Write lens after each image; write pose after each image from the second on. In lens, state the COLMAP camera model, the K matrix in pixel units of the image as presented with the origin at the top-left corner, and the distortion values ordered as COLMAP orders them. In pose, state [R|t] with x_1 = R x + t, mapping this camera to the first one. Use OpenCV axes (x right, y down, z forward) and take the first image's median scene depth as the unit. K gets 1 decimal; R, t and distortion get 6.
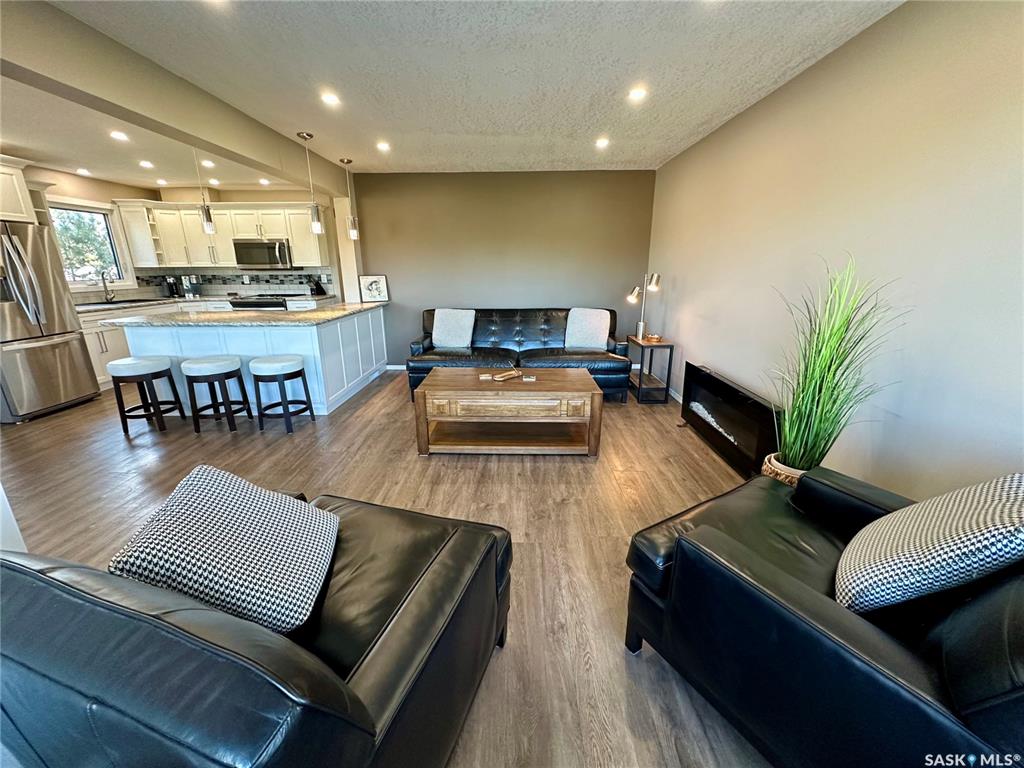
lens RADIAL K [[411.3, 0, 516.1], [0, 411.3, 381.3], [0, 0, 1]] dist [-0.001011, -0.000622]
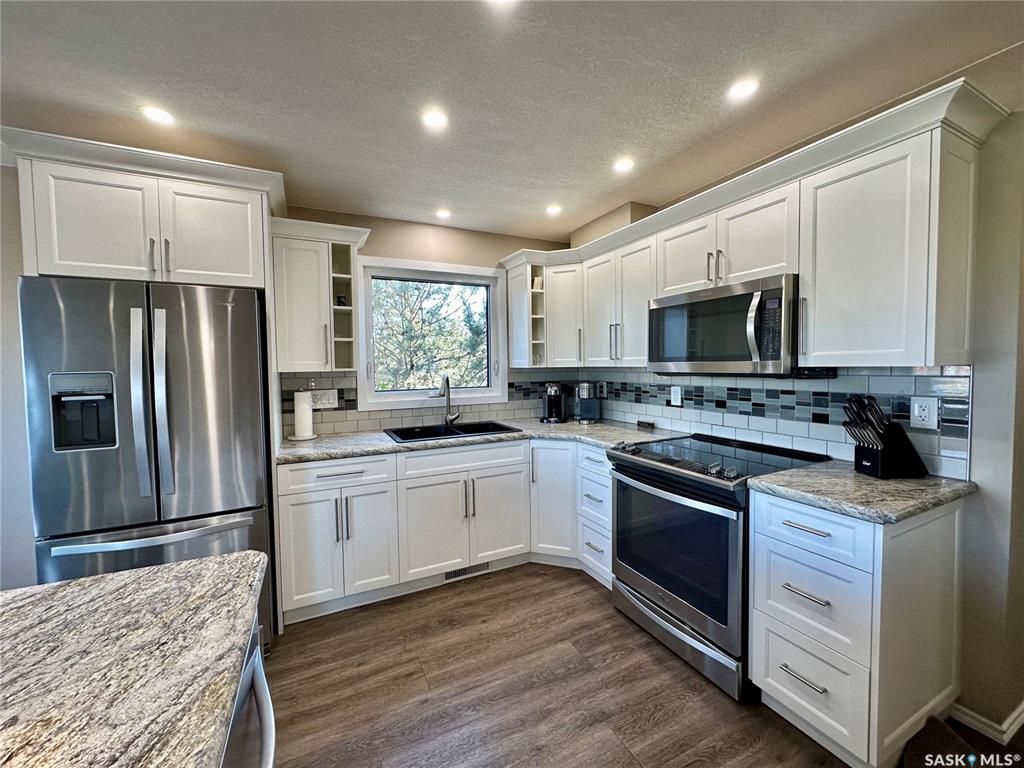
lens RADIAL K [[411.3, 0, 508.8], [0, 411.3, 381.2], [0, 0, 1]] dist [-0.001011, -0.000622]
pose [[0.445577, 0.034853, -0.894565, -0.391010], [-0.231918, 0.969624, -0.077740, -0.208421], [0.864682, 0.242105, 0.440125, 0.727903]]
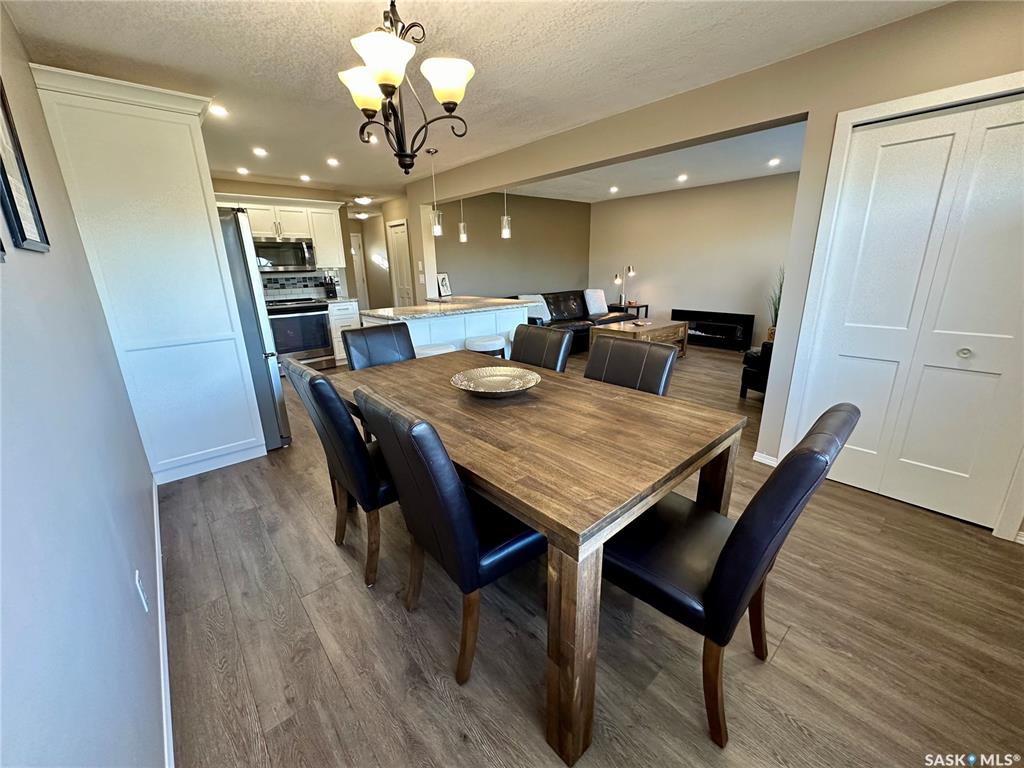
lens RADIAL K [[411.3, 0, 514.0], [0, 411.3, 383.0], [0, 0, 1]] dist [-0.001011, -0.000622]
pose [[0.749373, -0.195981, 0.632481, -0.881830], [0.198532, 0.977750, 0.067742, 0.005189], [-0.631685, 0.074804, 0.771608, 0.004394]]
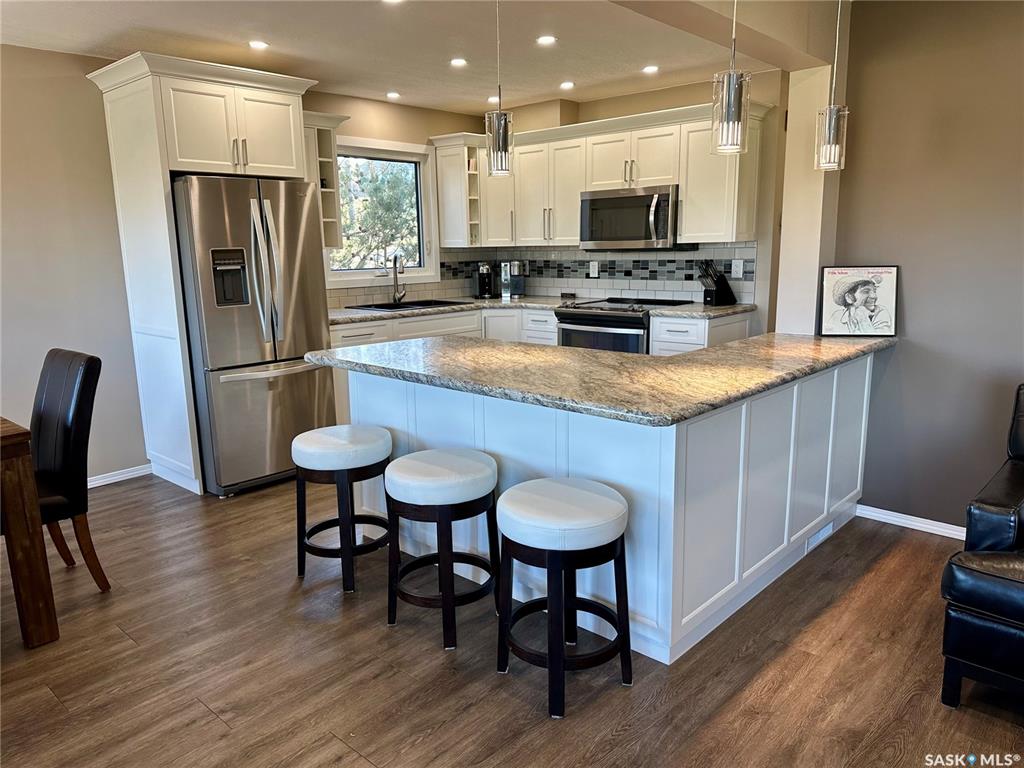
lens RADIAL K [[725.4, 0, 501.3], [0, 725.4, 397.2], [0, 0, 1]] dist [0.056237, -0.063535]
pose [[0.735204, 0.131344, -0.664999, -0.118709], [-0.169414, 0.985518, 0.007350, -0.081530], [0.656333, 0.107257, 0.746808, 0.275770]]
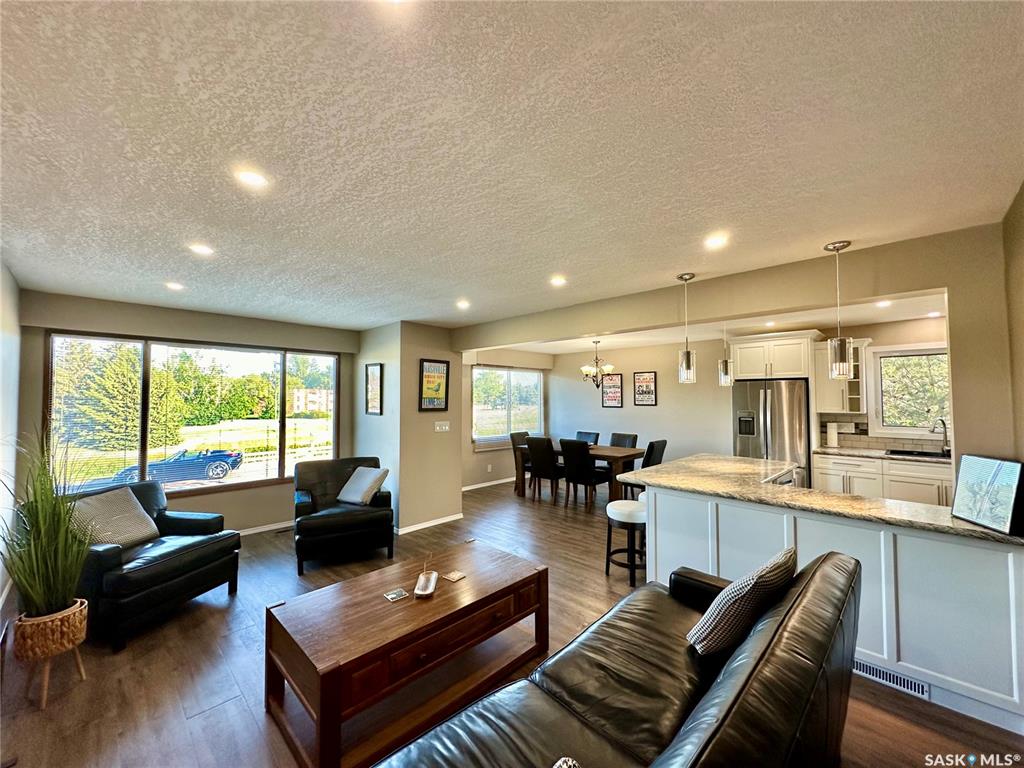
lens RADIAL K [[411.3, 0, 516.9], [0, 411.3, 383.0], [0, 0, 1]] dist [-0.001011, -0.000622]
pose [[-0.689574, -0.023730, -0.723827, 0.209656], [-0.193878, 0.969031, 0.152935, -0.266148], [0.697782, 0.245795, -0.672819, 0.833928]]
